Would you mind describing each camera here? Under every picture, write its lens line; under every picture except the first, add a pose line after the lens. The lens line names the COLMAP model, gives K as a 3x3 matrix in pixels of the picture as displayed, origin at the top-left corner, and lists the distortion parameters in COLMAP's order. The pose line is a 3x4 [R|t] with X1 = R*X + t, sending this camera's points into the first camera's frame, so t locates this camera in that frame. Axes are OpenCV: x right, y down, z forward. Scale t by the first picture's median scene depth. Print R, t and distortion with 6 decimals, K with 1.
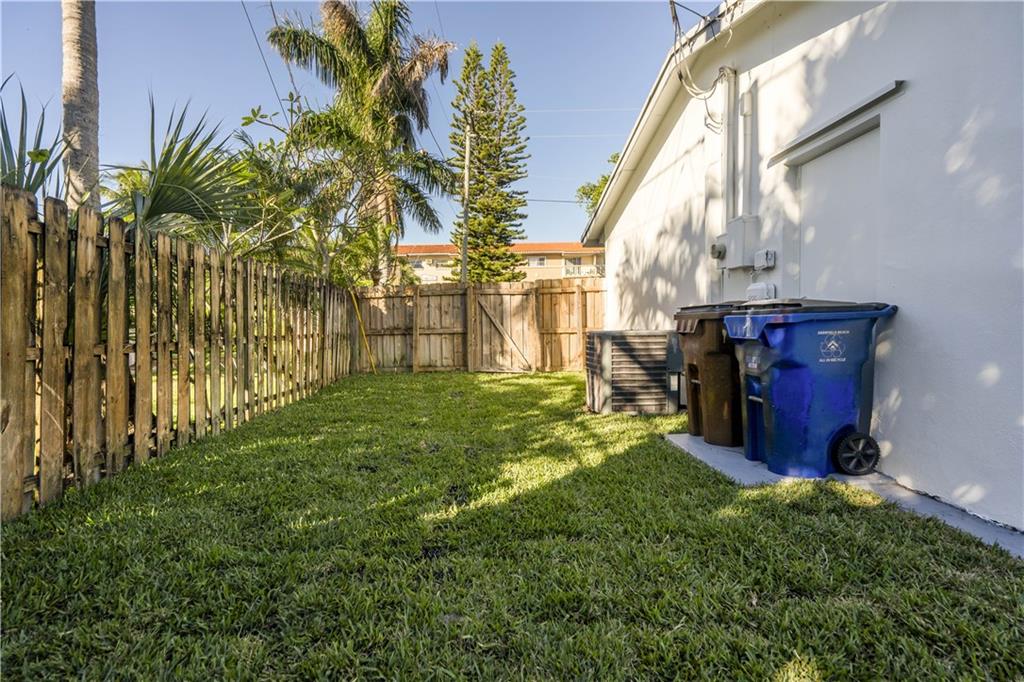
lens RADIAL K [[467.1, 0, 511.8], [0, 467.1, 334.6], [0, 0, 1]] dist [-0.000752, 0.000105]
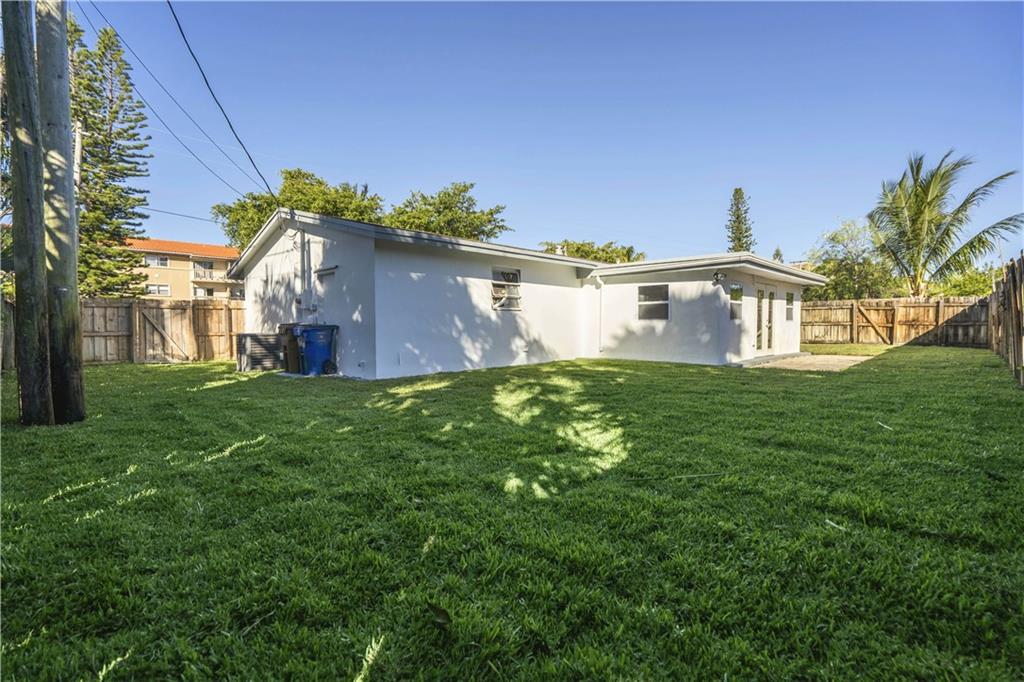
lens RADIAL K [[467.1, 0, 512.6], [0, 467.1, 347.3], [0, 0, 1]] dist [-0.000752, 0.000105]
pose [[0.748554, -0.015915, 0.662882, -0.166182], [0.006512, 0.999840, 0.016652, 0.016238], [-0.663041, -0.008148, 0.748538, -0.761619]]
